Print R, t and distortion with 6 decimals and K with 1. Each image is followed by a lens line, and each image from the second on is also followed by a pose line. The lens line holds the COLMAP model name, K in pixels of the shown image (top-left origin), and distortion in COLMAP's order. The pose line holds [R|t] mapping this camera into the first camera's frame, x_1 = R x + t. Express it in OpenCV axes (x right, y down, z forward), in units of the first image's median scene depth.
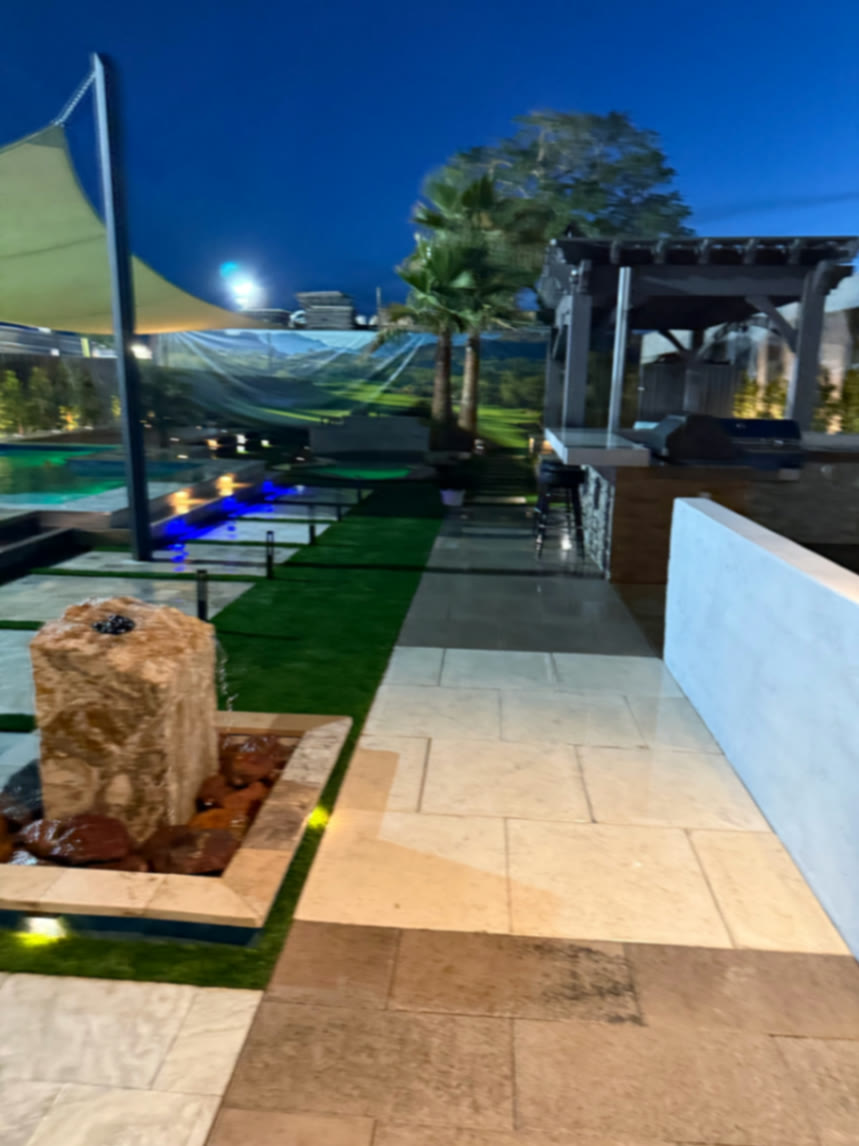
lens RADIAL K [[819.1, 0, 450.7], [0, 819.1, 585.9], [0, 0, 1]] dist [0.084657, -0.103446]
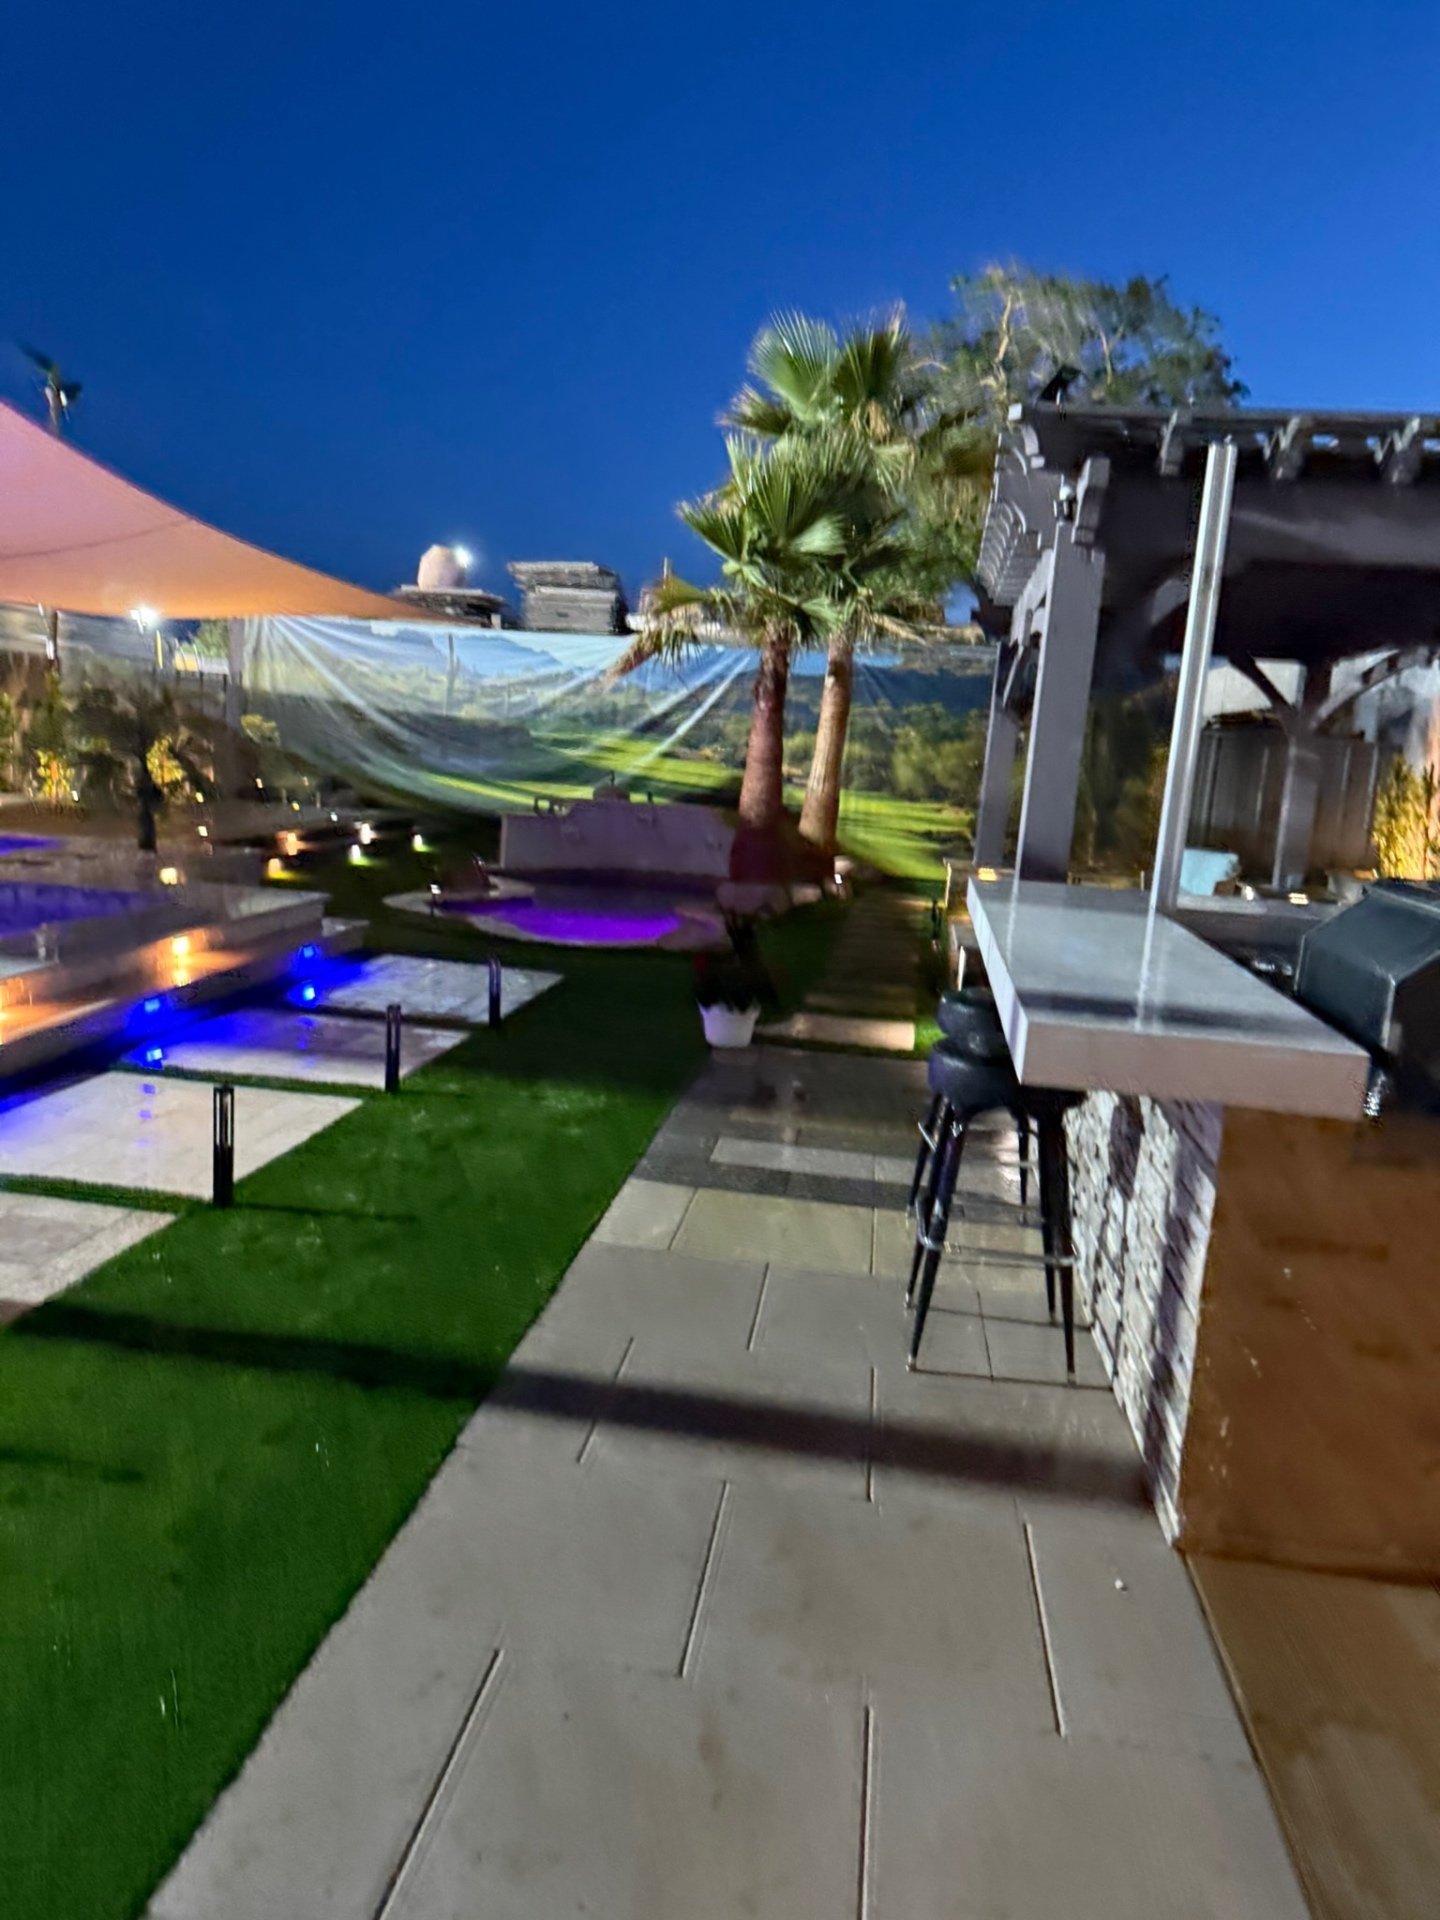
lens RADIAL K [[1372.3, 0, 721.3], [0, 1372.3, 964.6], [0, 0, 1]] dist [0.084657, -0.103446]
pose [[0.995526, 0.064391, -0.069153, 0.023391], [-0.069820, 0.994411, -0.079197, -0.044920], [0.063667, 0.083670, 0.994458, 0.176967]]
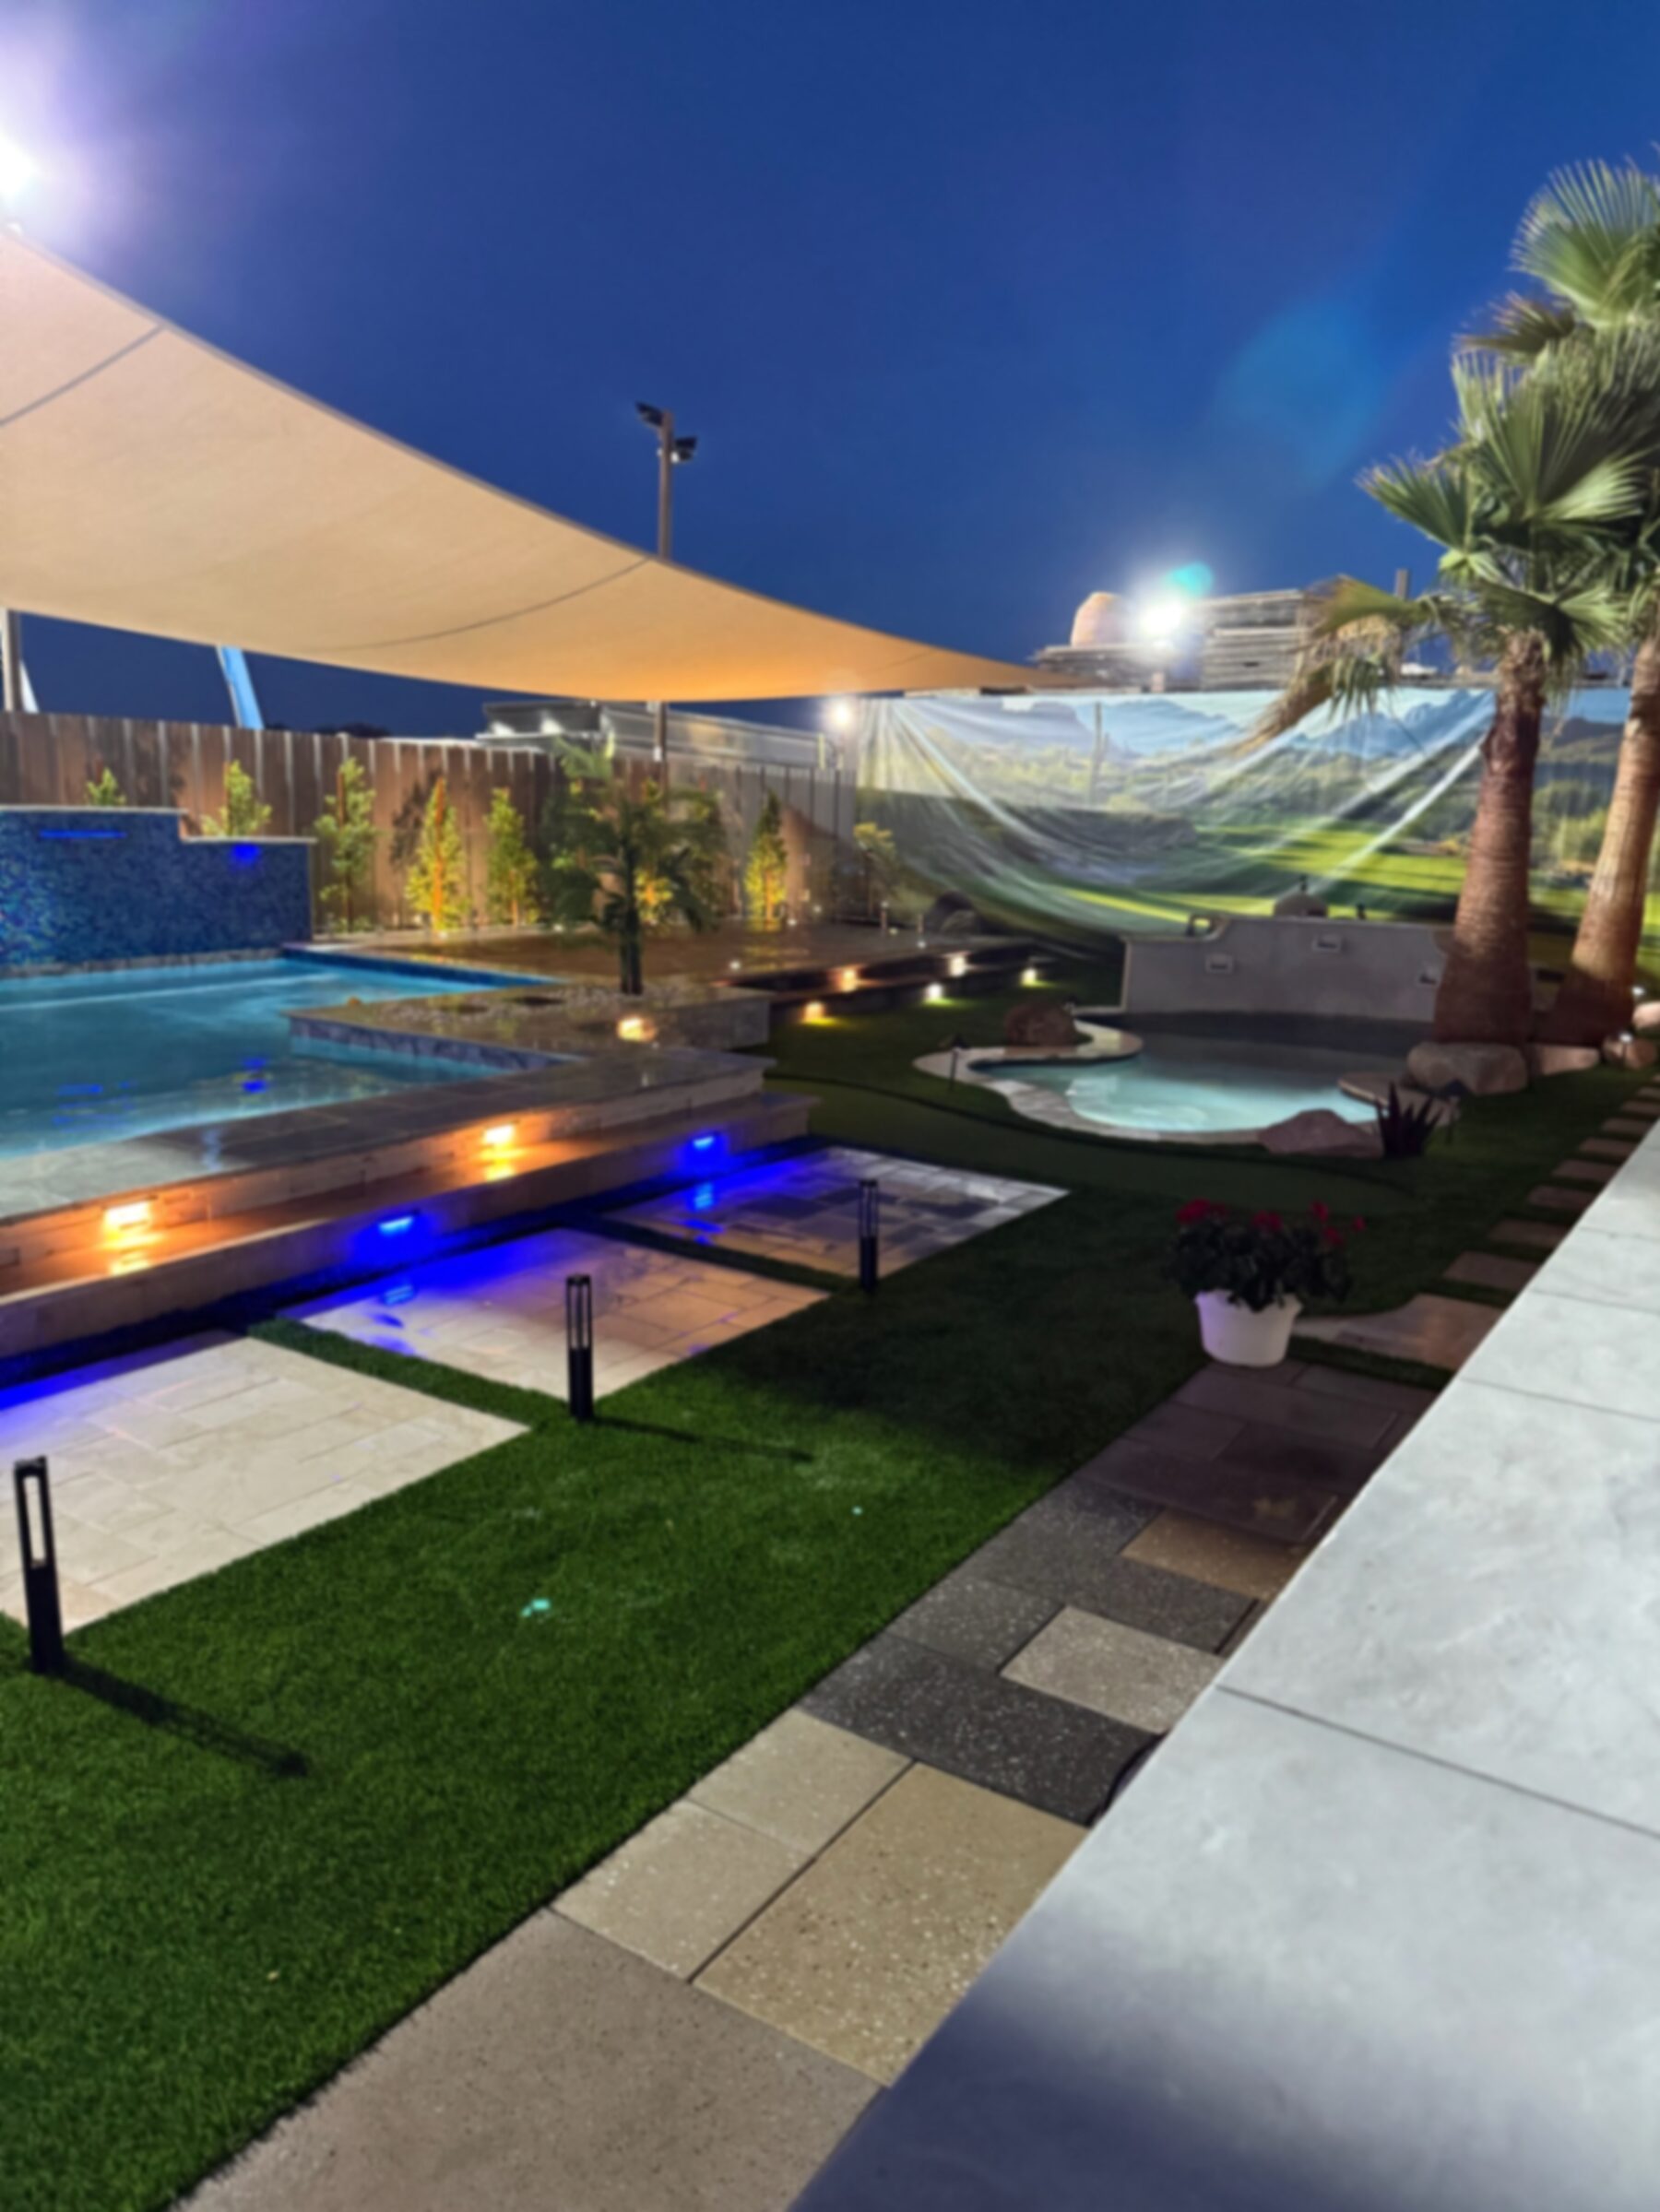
lens RADIAL K [[1581.1, 0, 836.7], [0, 1581.1, 1119.5], [0, 0, 1]] dist [0.084657, -0.103446]
pose [[0.874517, 0.104764, -0.473545, 0.057875], [-0.132793, 0.990802, -0.026037, -0.073862], [0.466461, 0.085653, 0.880385, 0.299961]]
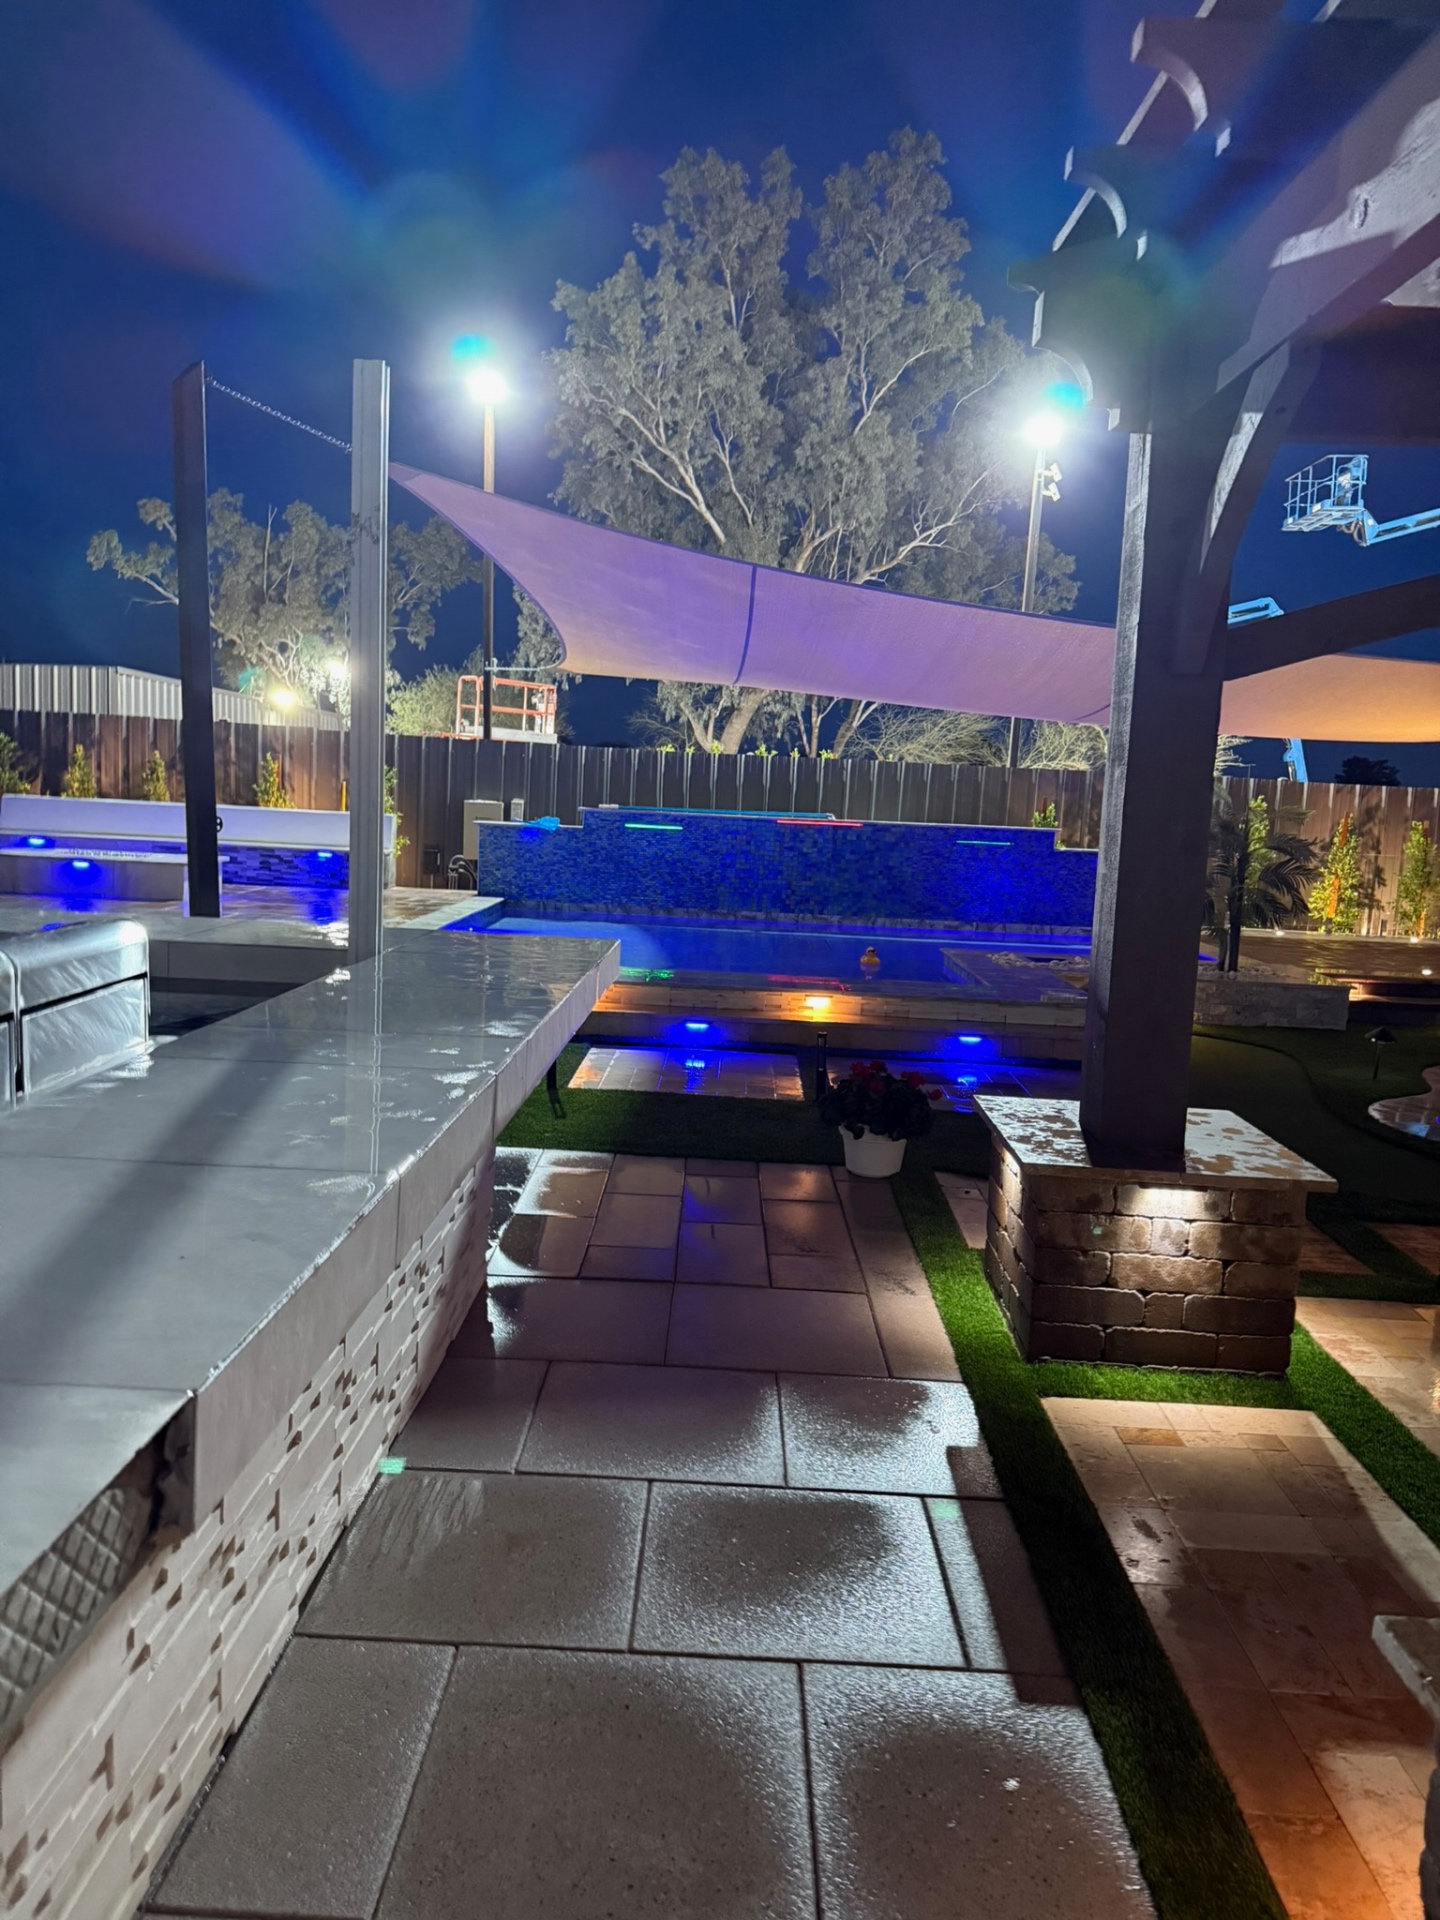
lens RADIAL K [[1372.3, 0, 723.4], [0, 1372.3, 959.3], [0, 0, 1]] dist [0.084657, -0.103446]
pose [[0.057880, 0.106499, -0.992627, 0.306972], [-0.288835, 0.953556, 0.085466, -0.114725], [0.955628, 0.281759, 0.085953, 0.475376]]
